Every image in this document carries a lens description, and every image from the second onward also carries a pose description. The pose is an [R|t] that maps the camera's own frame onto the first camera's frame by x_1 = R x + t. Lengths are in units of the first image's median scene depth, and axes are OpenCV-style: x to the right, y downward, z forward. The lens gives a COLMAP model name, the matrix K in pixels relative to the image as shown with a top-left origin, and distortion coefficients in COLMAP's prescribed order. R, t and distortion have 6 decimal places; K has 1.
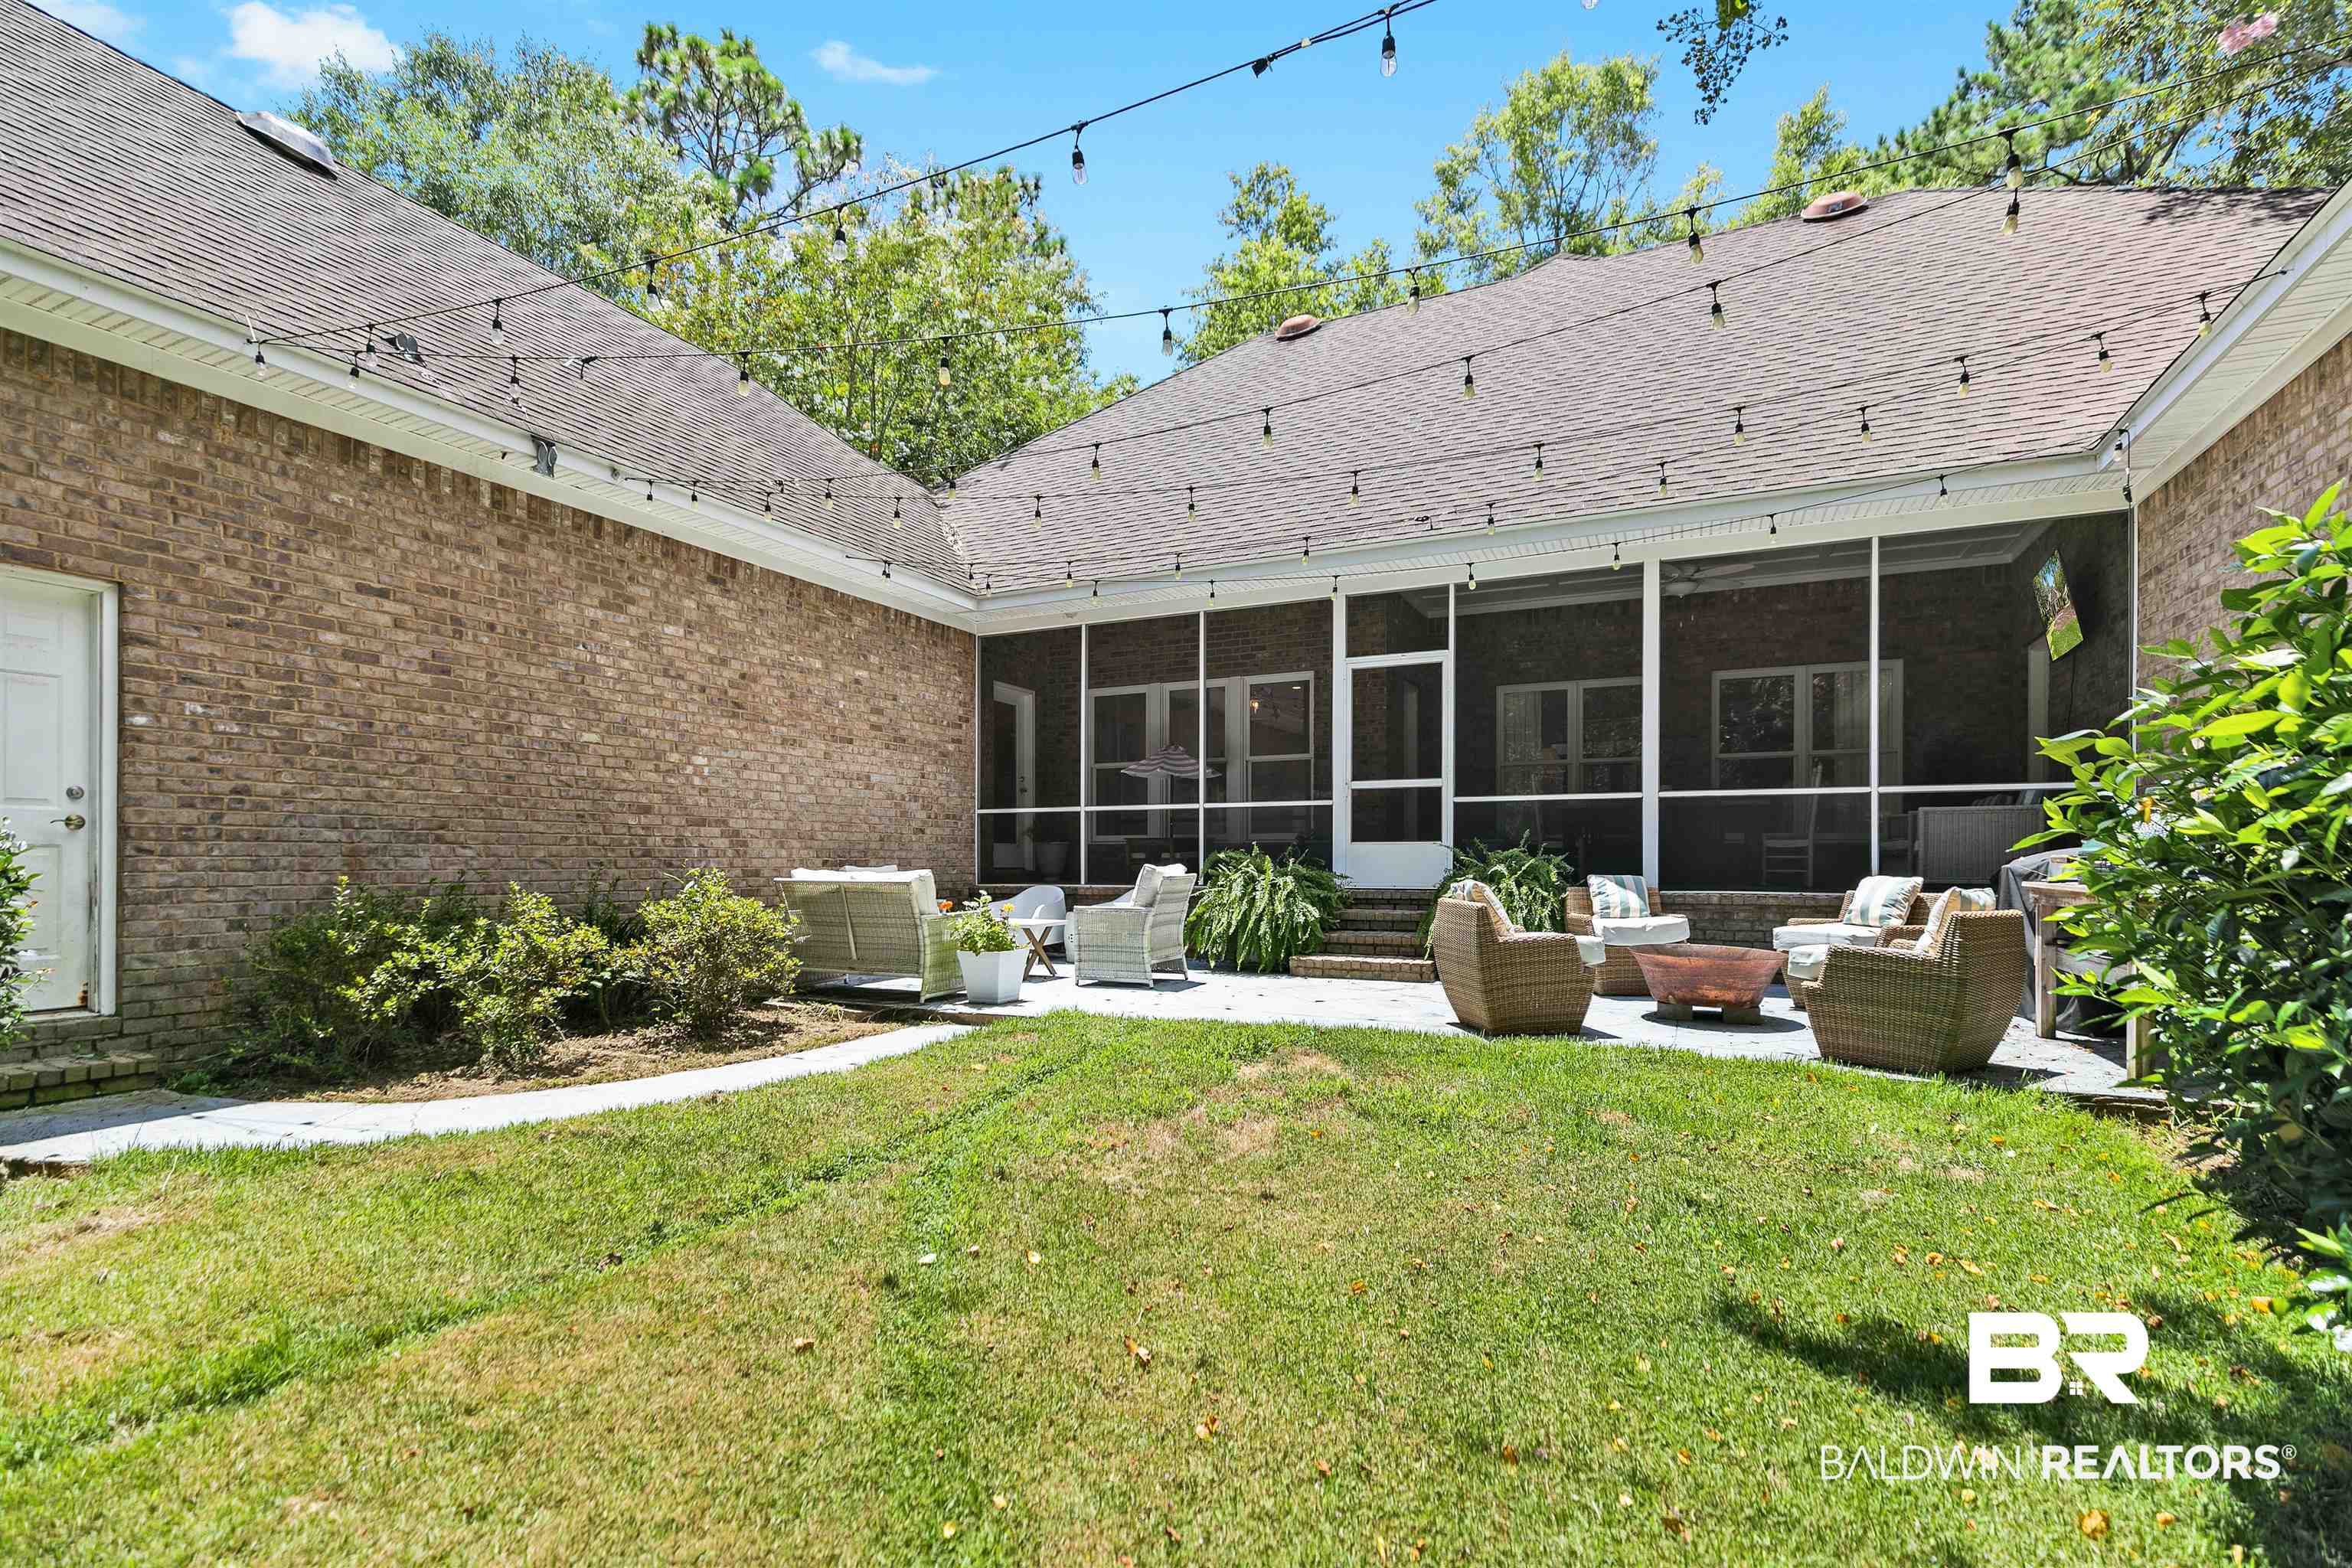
lens RADIAL K [[1080.4, 0, 1178.5], [0, 1080.4, 862.8], [0, 0, 1]] dist [-0.001707, -0.000423]
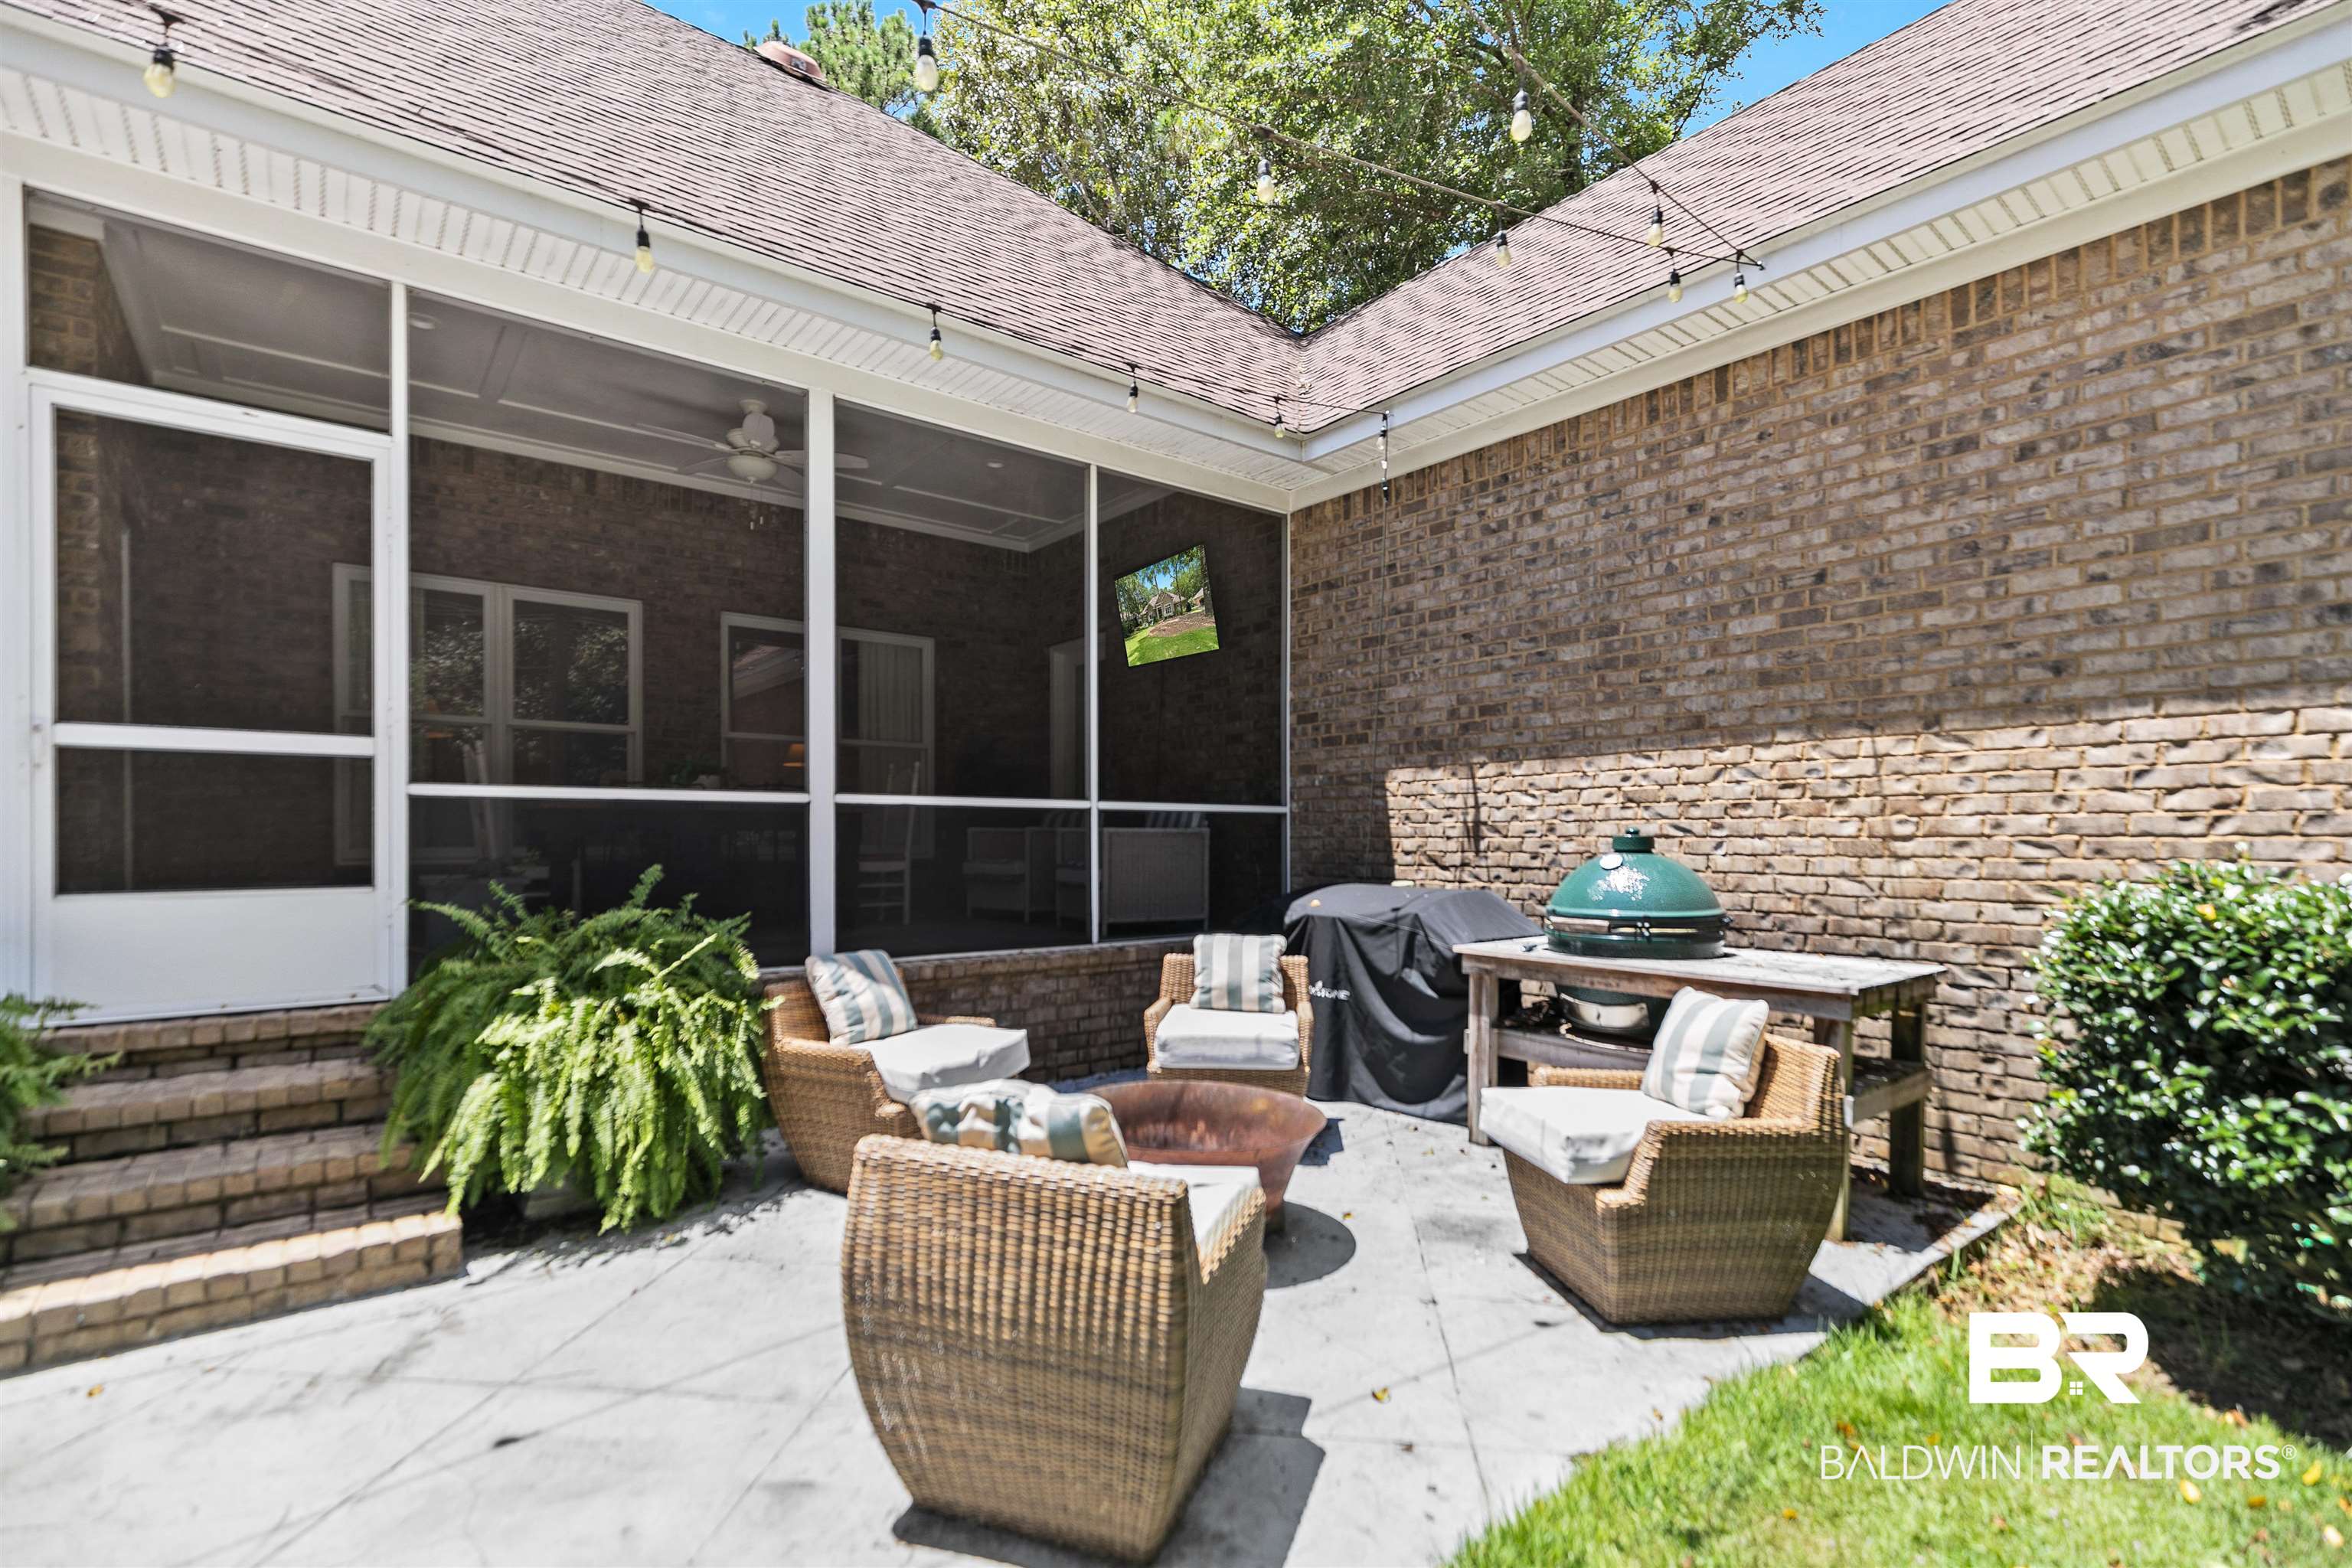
lens RADIAL K [[1063.7, 0, 1173.8], [0, 1063.7, 843.6], [0, 0, 1]] dist [0.001908, 0.000722]
pose [[0.432537, -0.006878, 0.901590, 0.004028], [0.001901, 0.999976, 0.006717, -0.039094], [-0.901614, -0.001191, 0.432539, 0.540286]]
